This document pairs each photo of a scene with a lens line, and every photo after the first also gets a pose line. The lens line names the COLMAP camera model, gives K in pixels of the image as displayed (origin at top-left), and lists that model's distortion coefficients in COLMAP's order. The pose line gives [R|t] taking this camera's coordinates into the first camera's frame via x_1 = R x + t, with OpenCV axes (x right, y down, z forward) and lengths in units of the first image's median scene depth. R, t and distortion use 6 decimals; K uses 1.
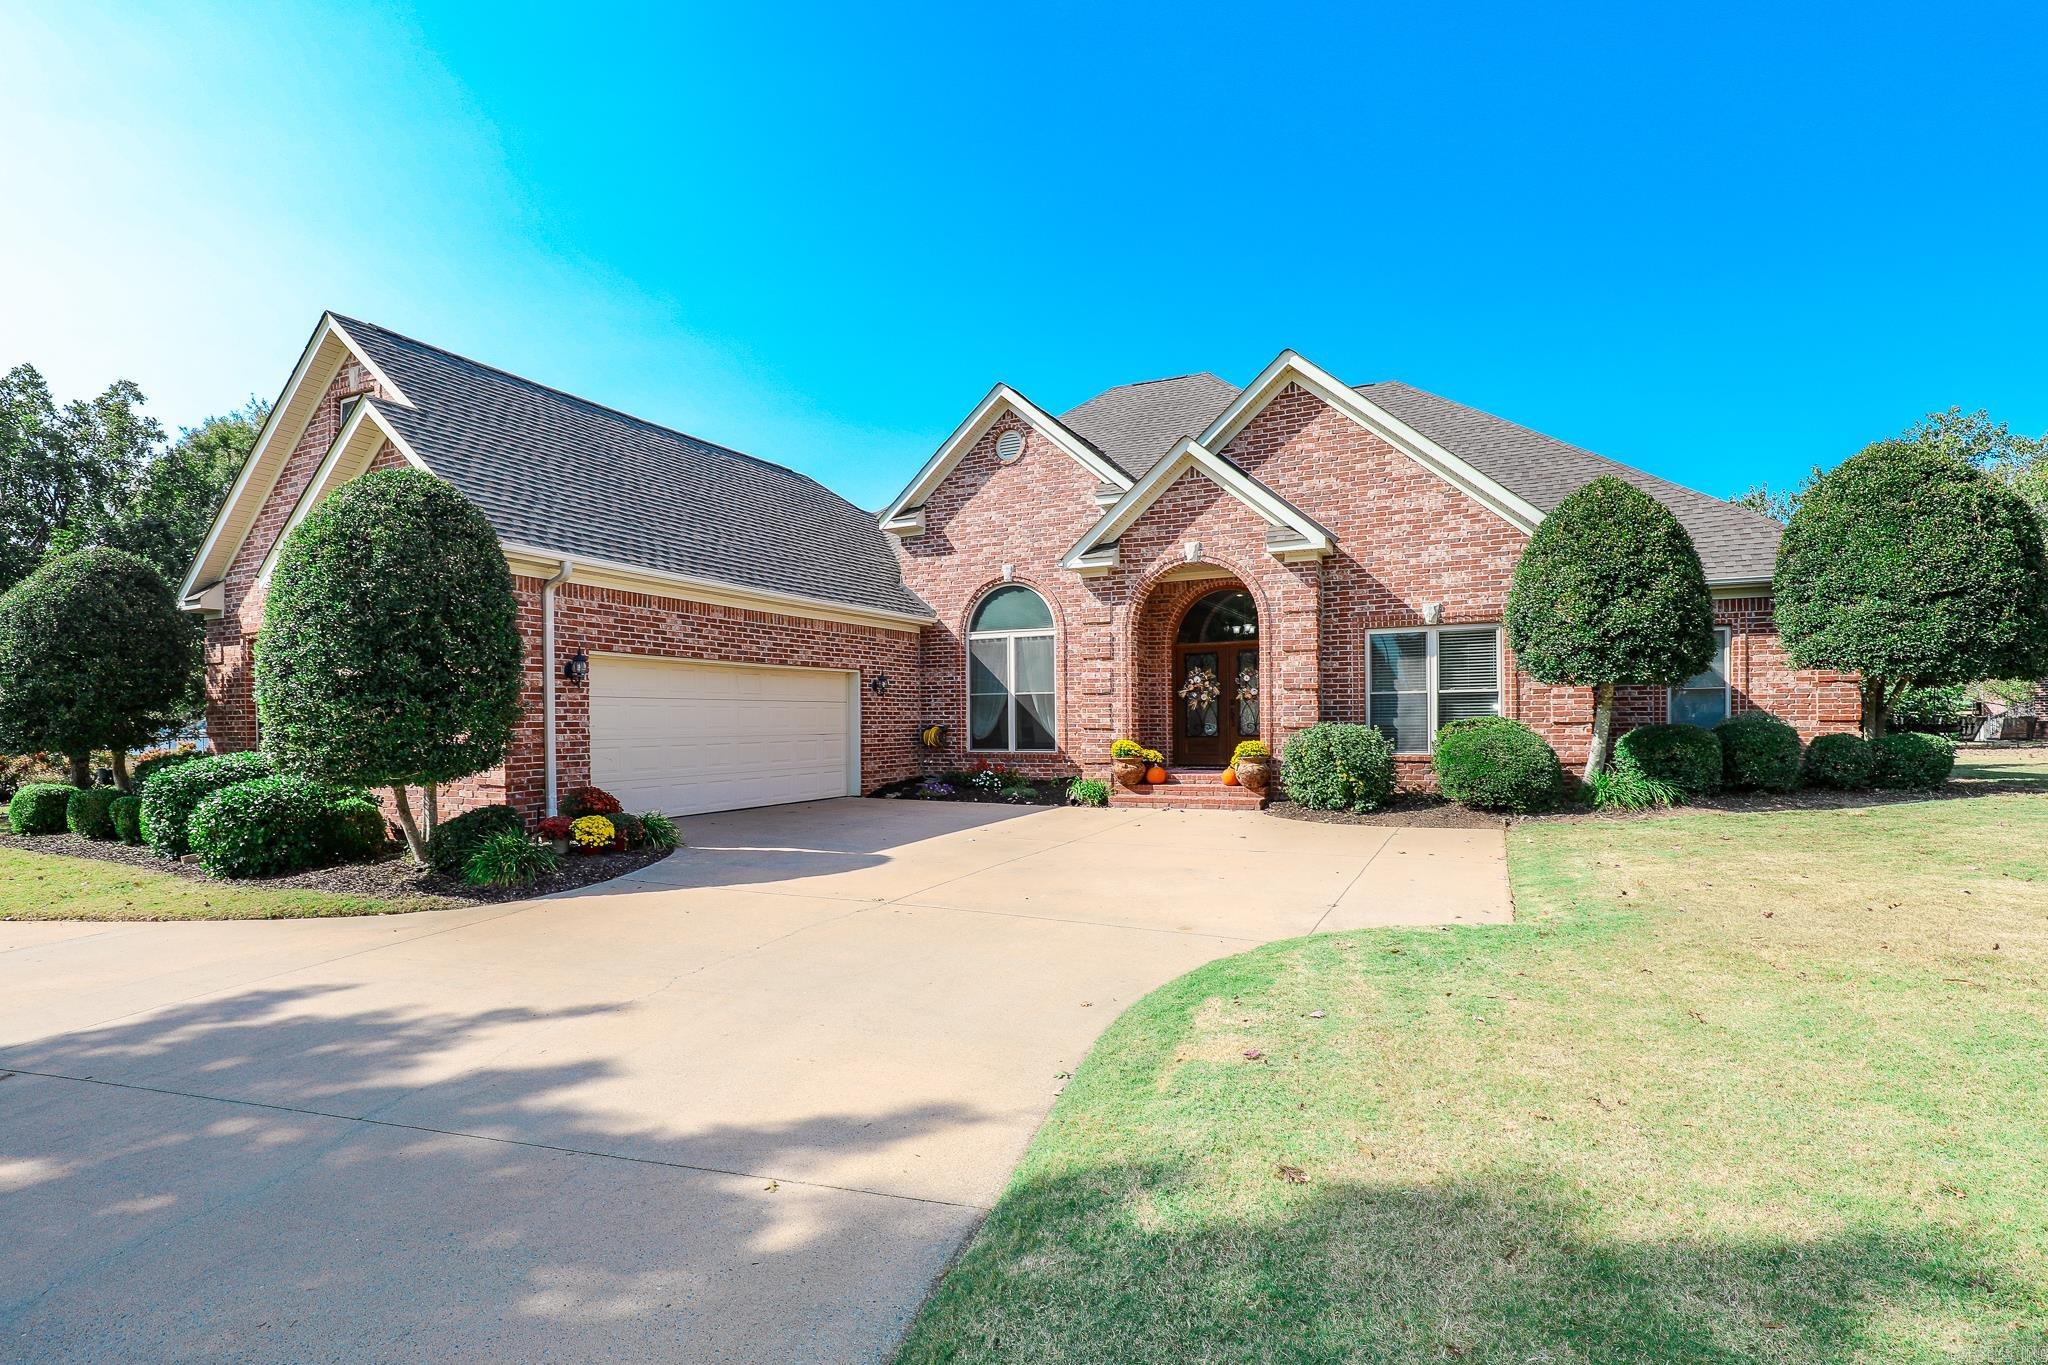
lens RADIAL K [[971.6, 0, 1026.6], [0, 971.6, 727.1], [0, 0, 1]] dist [-0.020747, -0.000188]
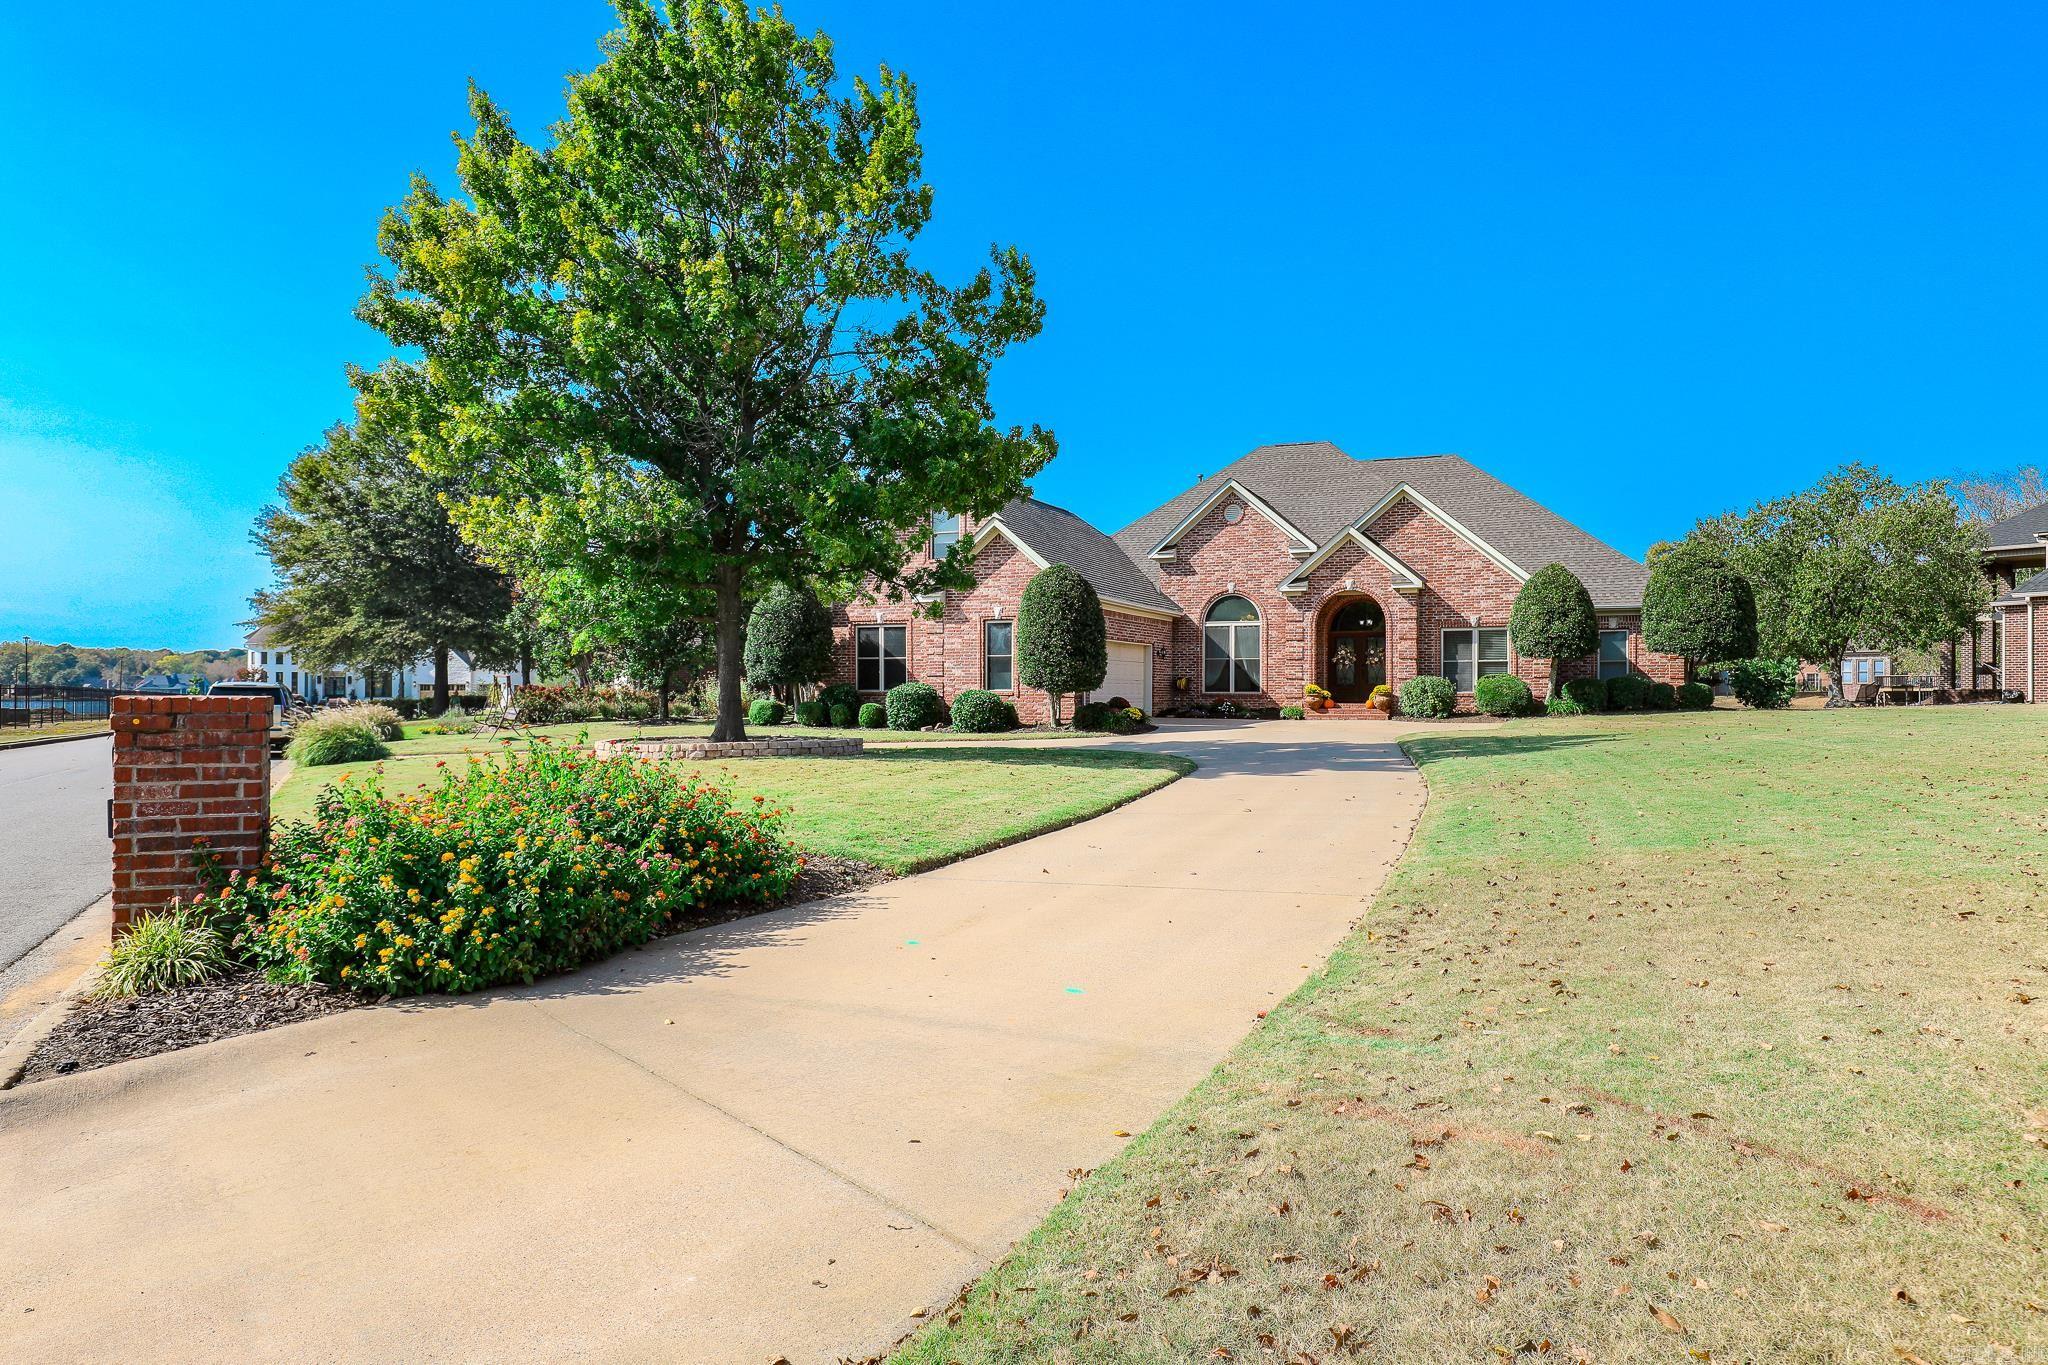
lens RADIAL K [[1275.4, 0, 1024.0], [0, 1275.4, 682.5], [0, 0, 1]] dist [0.005933, 0.000908]
pose [[0.998836, 0.012788, 0.046508, -0.585407], [-0.012117, 0.999819, -0.014691, 0.053551], [-0.046687, 0.014111, 0.998810, -1.469024]]
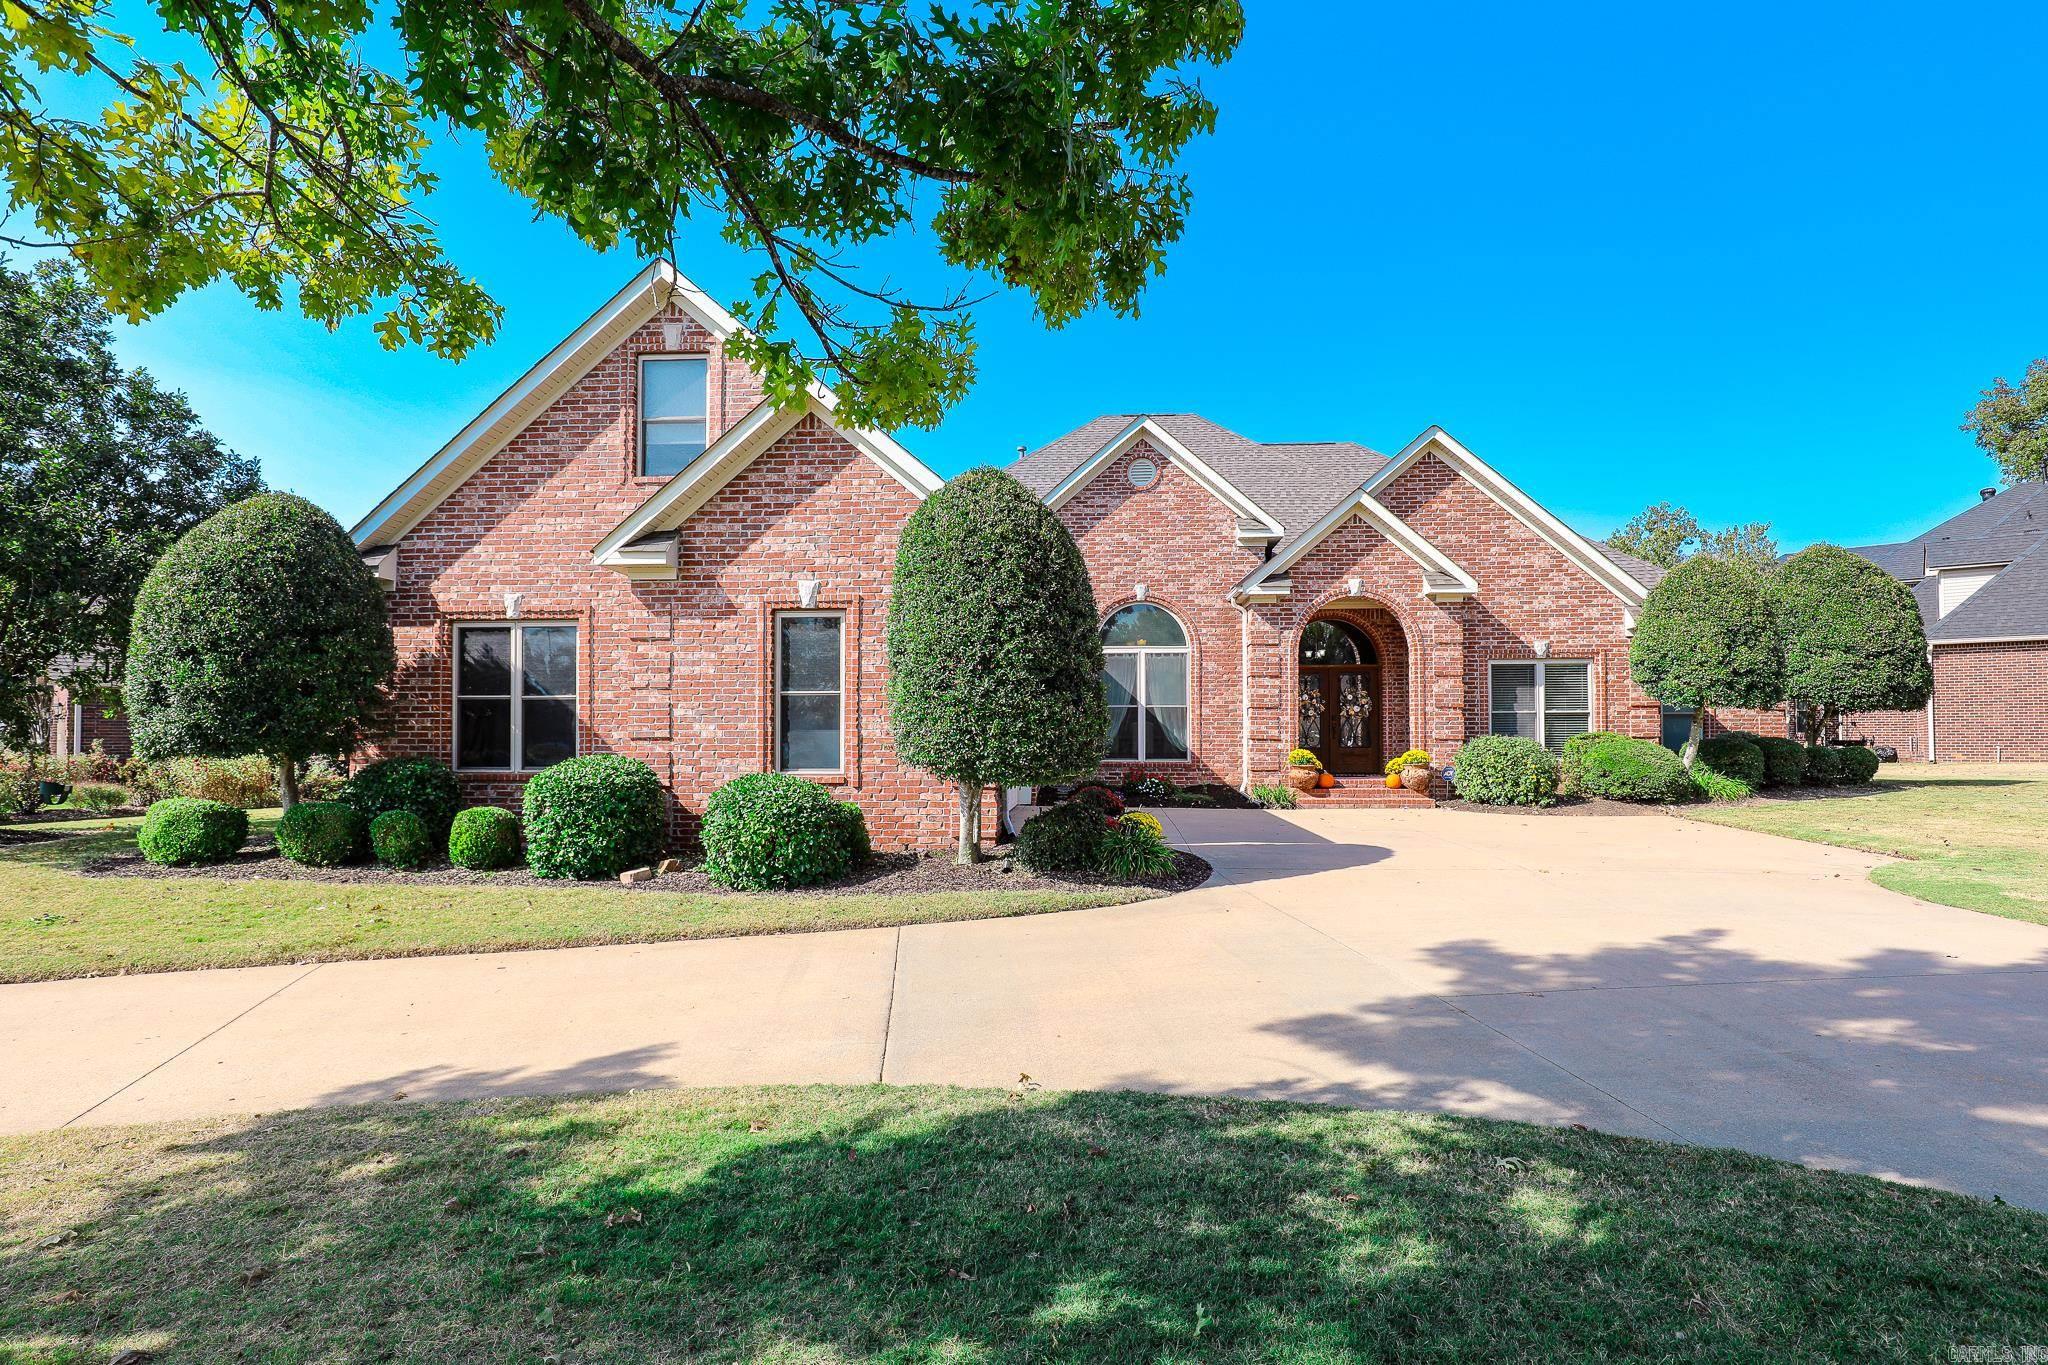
lens RADIAL K [[1049.1, 0, 1024.6], [0, 1049.1, 708.9], [0, 0, 1]] dist [-0.006982, -0.000579]
pose [[0.931113, 0.020877, 0.364132, -0.665858], [-0.007335, 0.999230, -0.038534, 0.016107], [-0.364656, 0.033208, 0.930550, -0.016373]]
